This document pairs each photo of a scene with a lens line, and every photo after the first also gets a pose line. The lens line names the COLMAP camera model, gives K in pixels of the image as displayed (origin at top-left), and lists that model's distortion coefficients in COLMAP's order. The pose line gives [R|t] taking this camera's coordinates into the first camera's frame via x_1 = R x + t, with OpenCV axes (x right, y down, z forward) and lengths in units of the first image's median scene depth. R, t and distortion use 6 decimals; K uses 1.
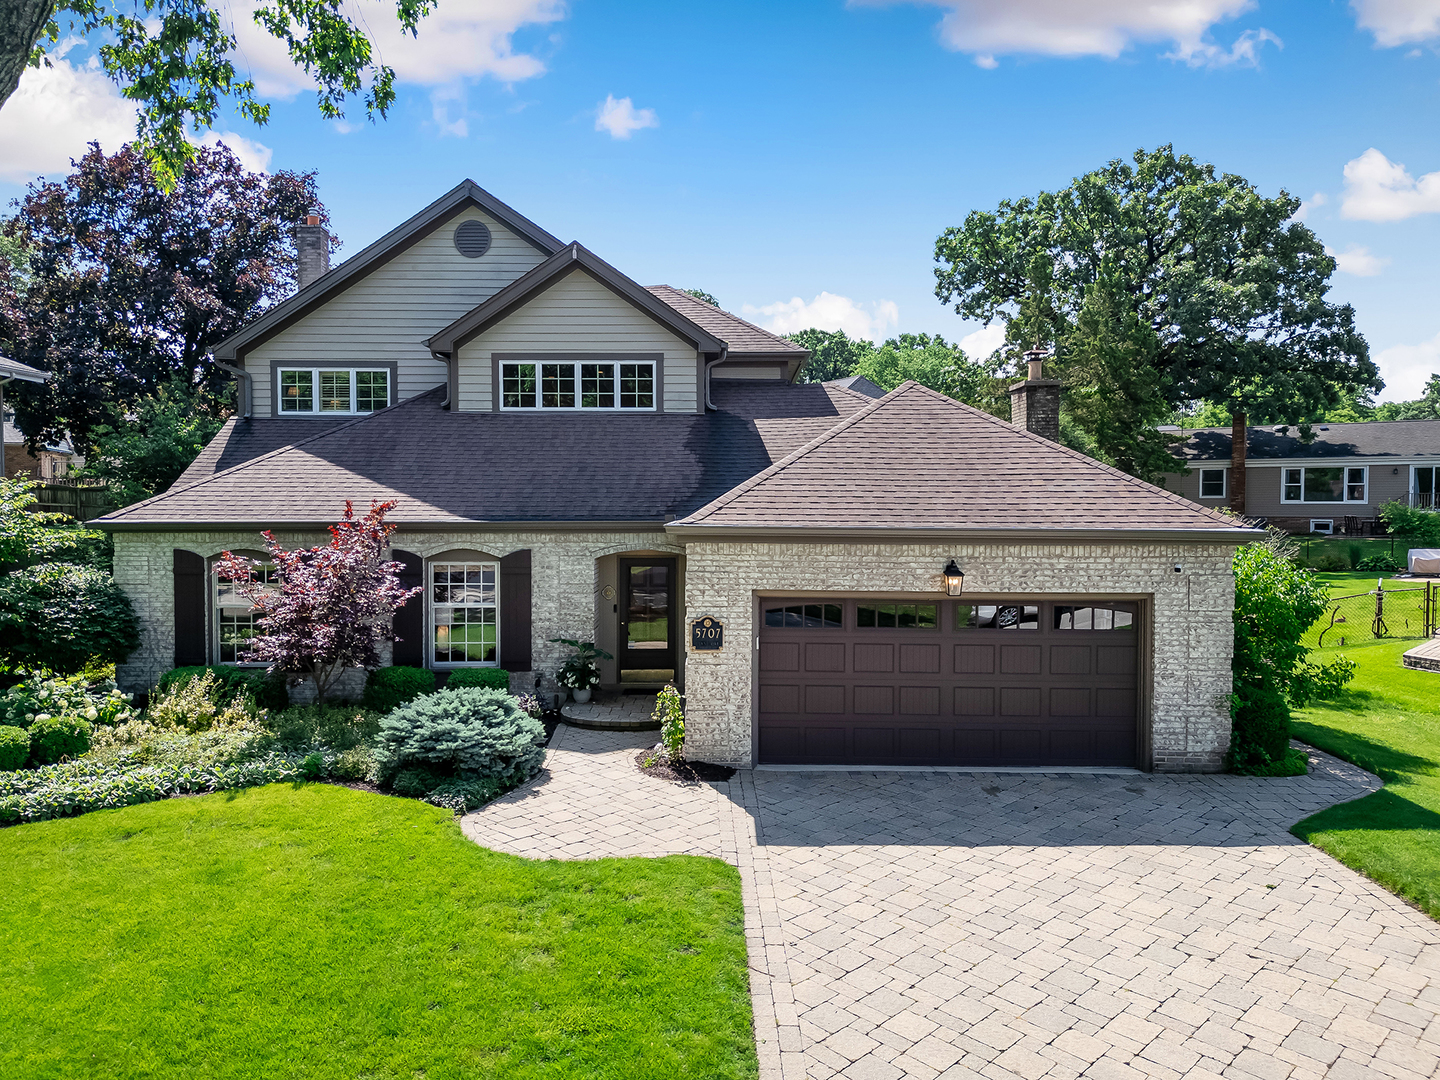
lens RADIAL K [[1014.7, 0, 725.1], [0, 1014.7, 514.0], [0, 0, 1]] dist [0.089939, -0.089848]
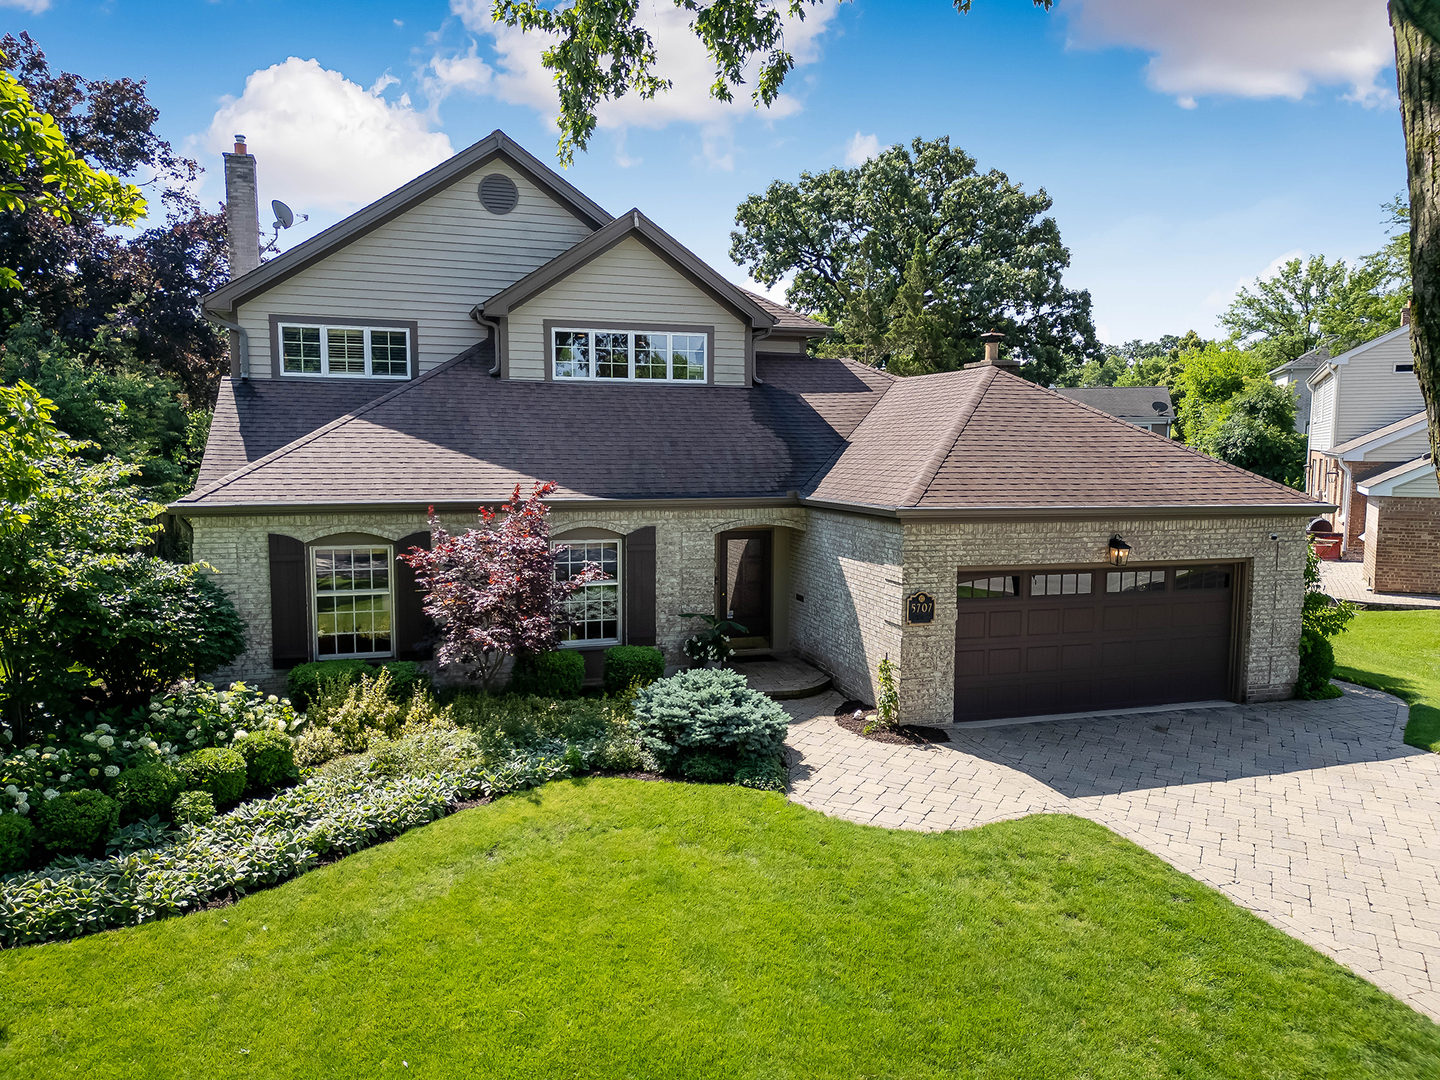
lens RADIAL K [[980.4, 0, 718.8], [0, 980.4, 518.6], [0, 0, 1]] dist [0.080346, -0.072571]
pose [[0.953009, -0.019942, 0.302283, -0.423481], [0.000474, 0.997928, 0.064342, -0.035004], [-0.302940, -0.061175, 0.951044, 0.061115]]
